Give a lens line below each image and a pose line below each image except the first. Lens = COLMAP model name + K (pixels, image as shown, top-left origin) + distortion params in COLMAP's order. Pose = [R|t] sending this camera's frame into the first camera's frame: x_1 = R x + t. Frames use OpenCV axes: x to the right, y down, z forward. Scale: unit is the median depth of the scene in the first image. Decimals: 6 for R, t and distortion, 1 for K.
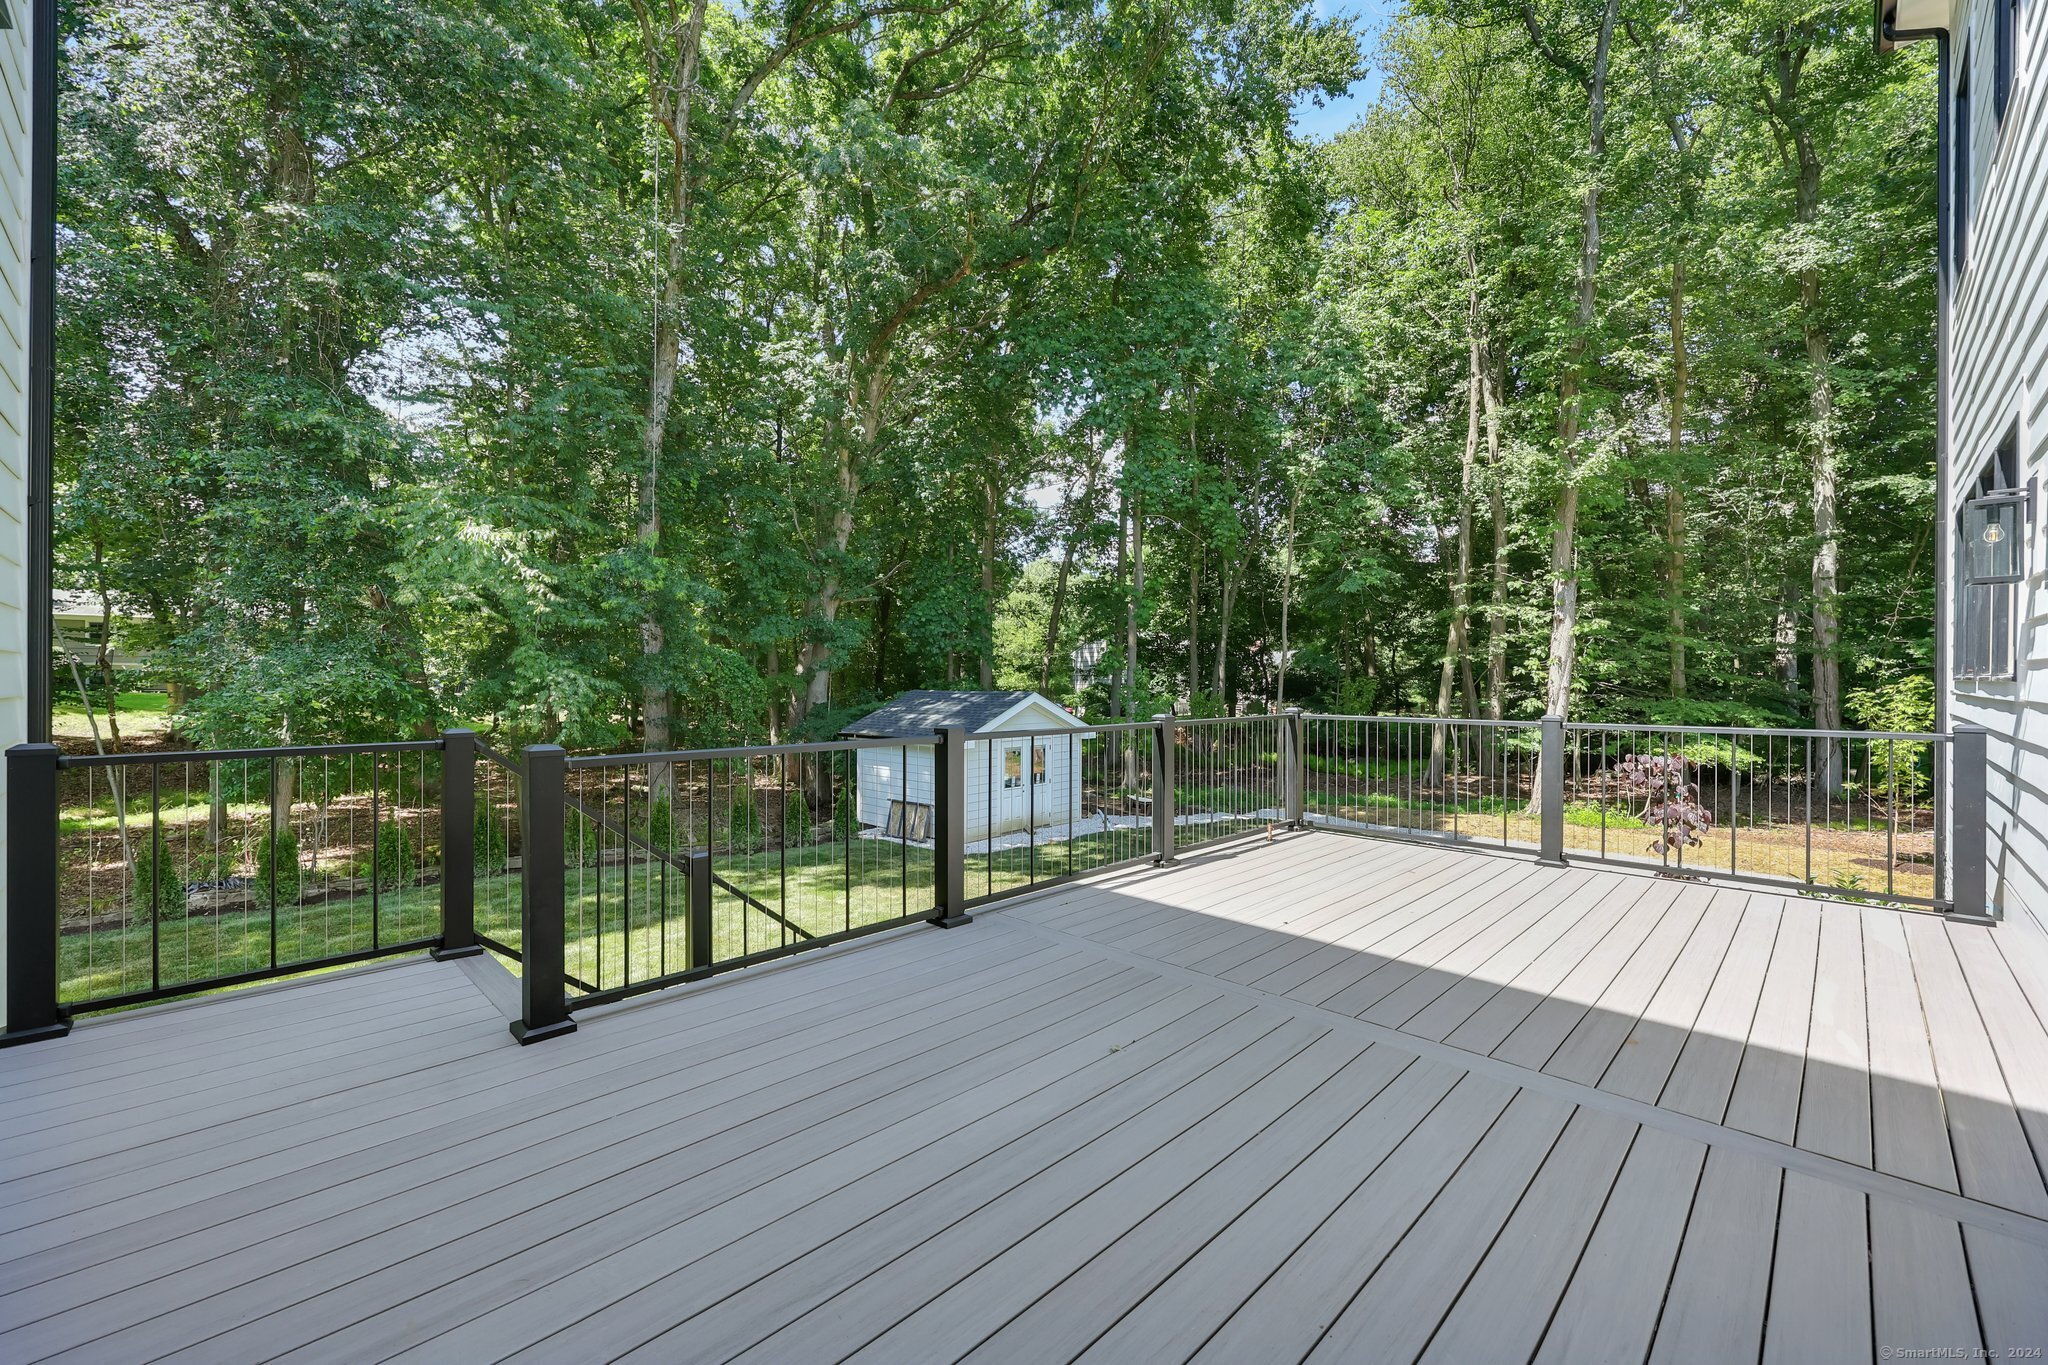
lens RADIAL K [[826.1, 0, 1049.4], [0, 826.1, 686.0], [0, 0, 1]] dist [-0.000586, -0.000067]
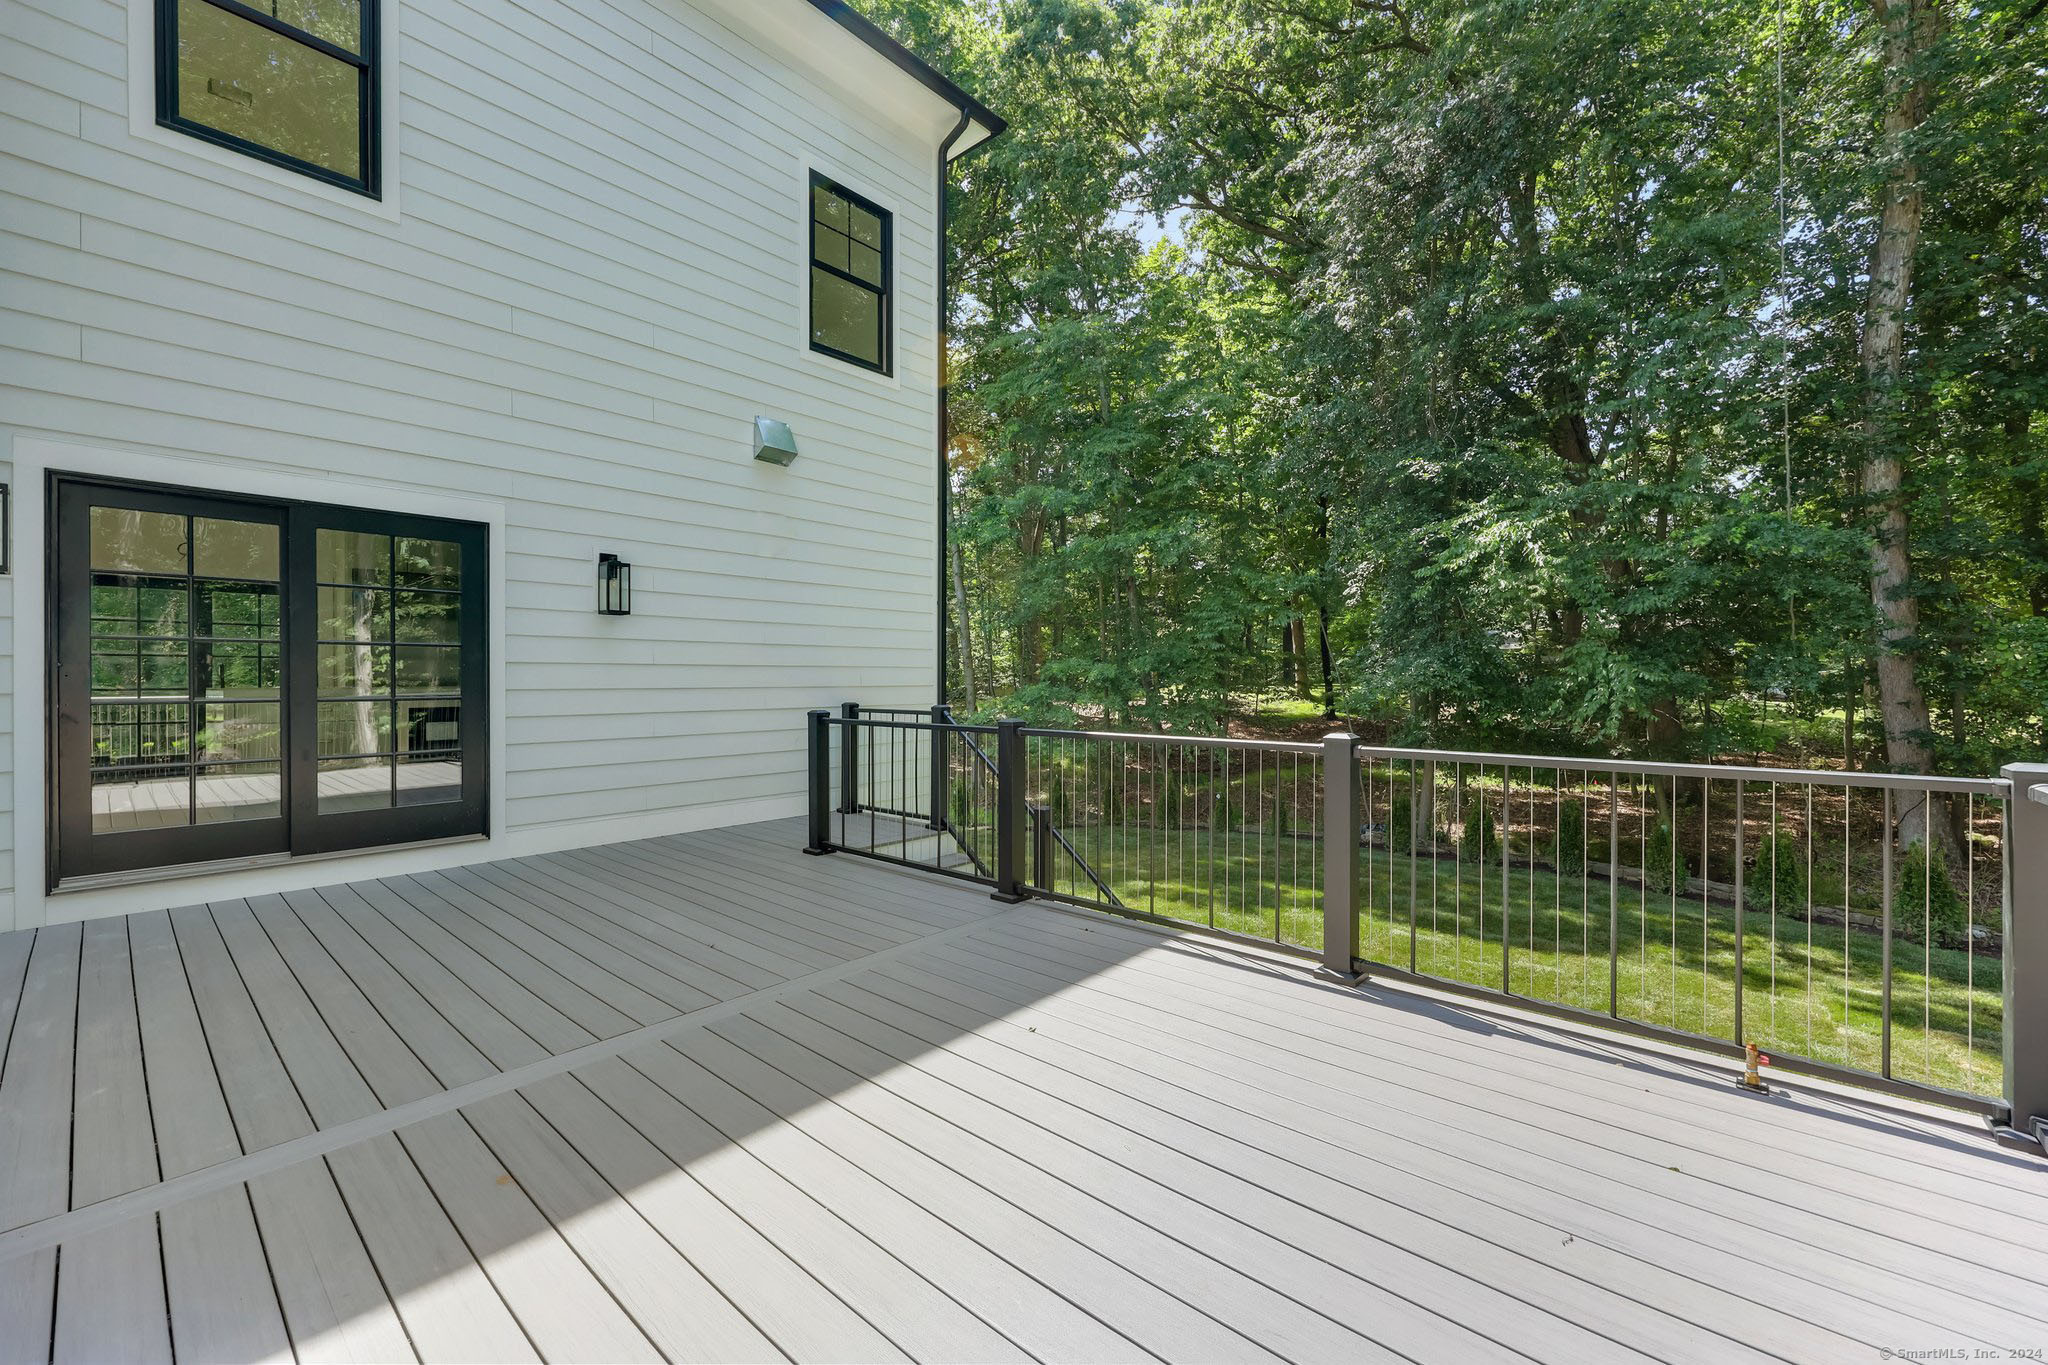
lens RADIAL K [[826.1, 0, 1049.4], [0, 826.1, 686.0], [0, 0, 1]] dist [-0.000586, -0.000067]
pose [[0.054903, 0.004997, -0.998479, 0.256084], [-0.005821, 0.999972, 0.004684, -0.002422], [0.998475, 0.005555, 0.054931, 0.252480]]
